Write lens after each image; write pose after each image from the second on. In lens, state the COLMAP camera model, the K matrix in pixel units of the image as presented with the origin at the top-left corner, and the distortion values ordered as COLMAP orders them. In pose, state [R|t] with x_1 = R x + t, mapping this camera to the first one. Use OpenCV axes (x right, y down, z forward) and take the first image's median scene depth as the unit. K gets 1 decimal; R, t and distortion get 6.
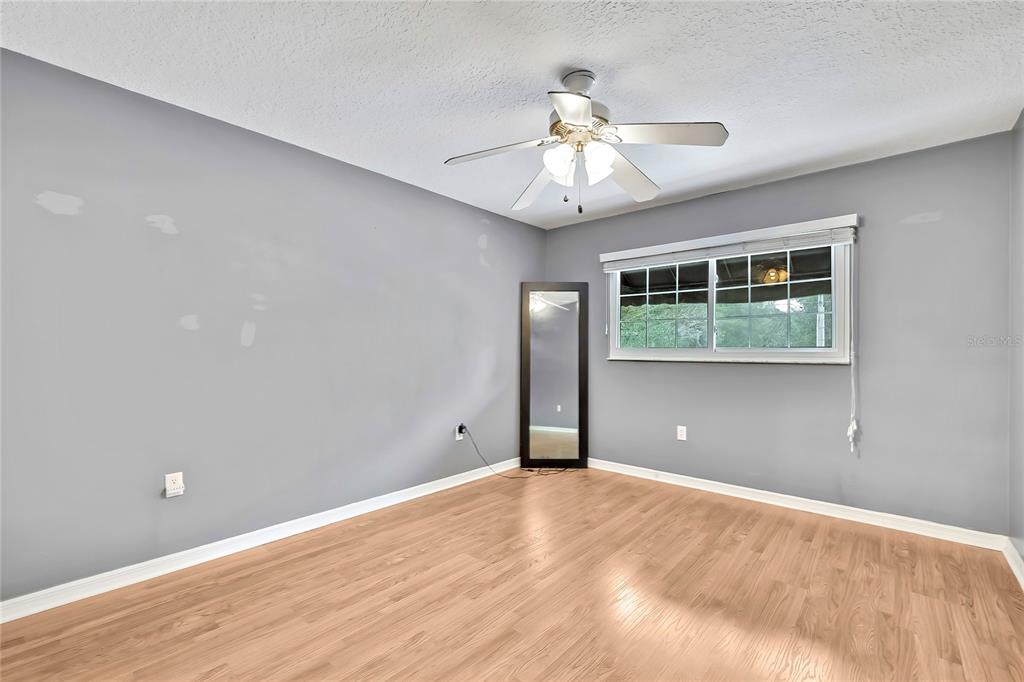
lens RADIAL K [[453.0, 0, 481.1], [0, 453.0, 353.1], [0, 0, 1]] dist [-0.001301, 0.000111]
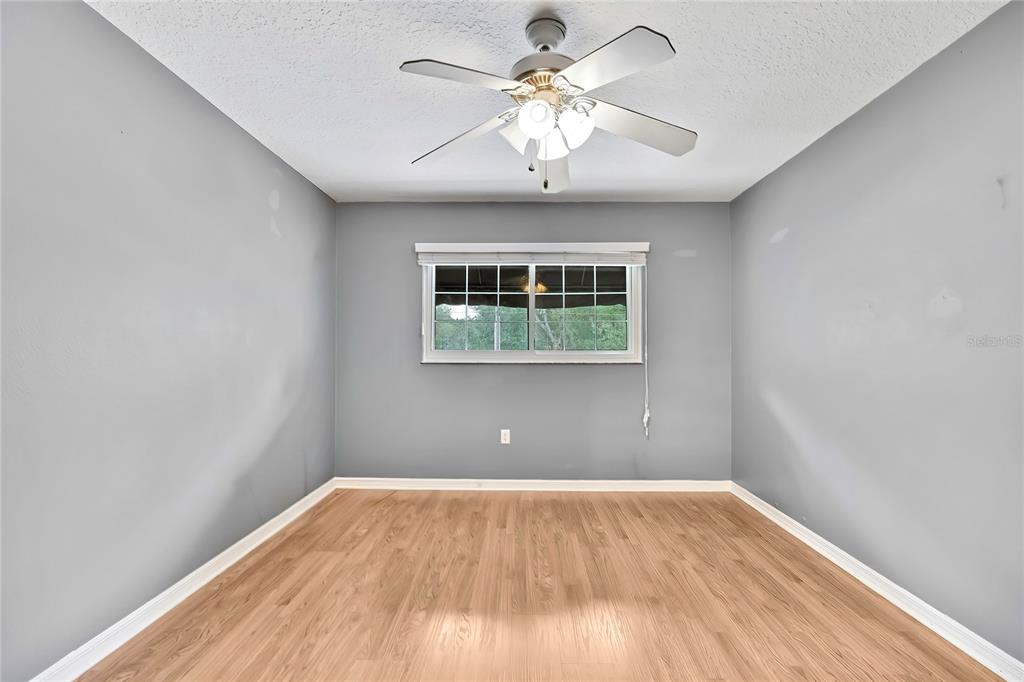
lens RADIAL K [[466.9, 0, 514.4], [0, 466.9, 345.5], [0, 0, 1]] dist [-0.014625, -0.000053]
pose [[0.734985, 0.008394, 0.678031, -0.288137], [0.005923, 0.999806, -0.018798, -0.002795], [-0.678058, 0.017832, 0.734792, 0.295922]]
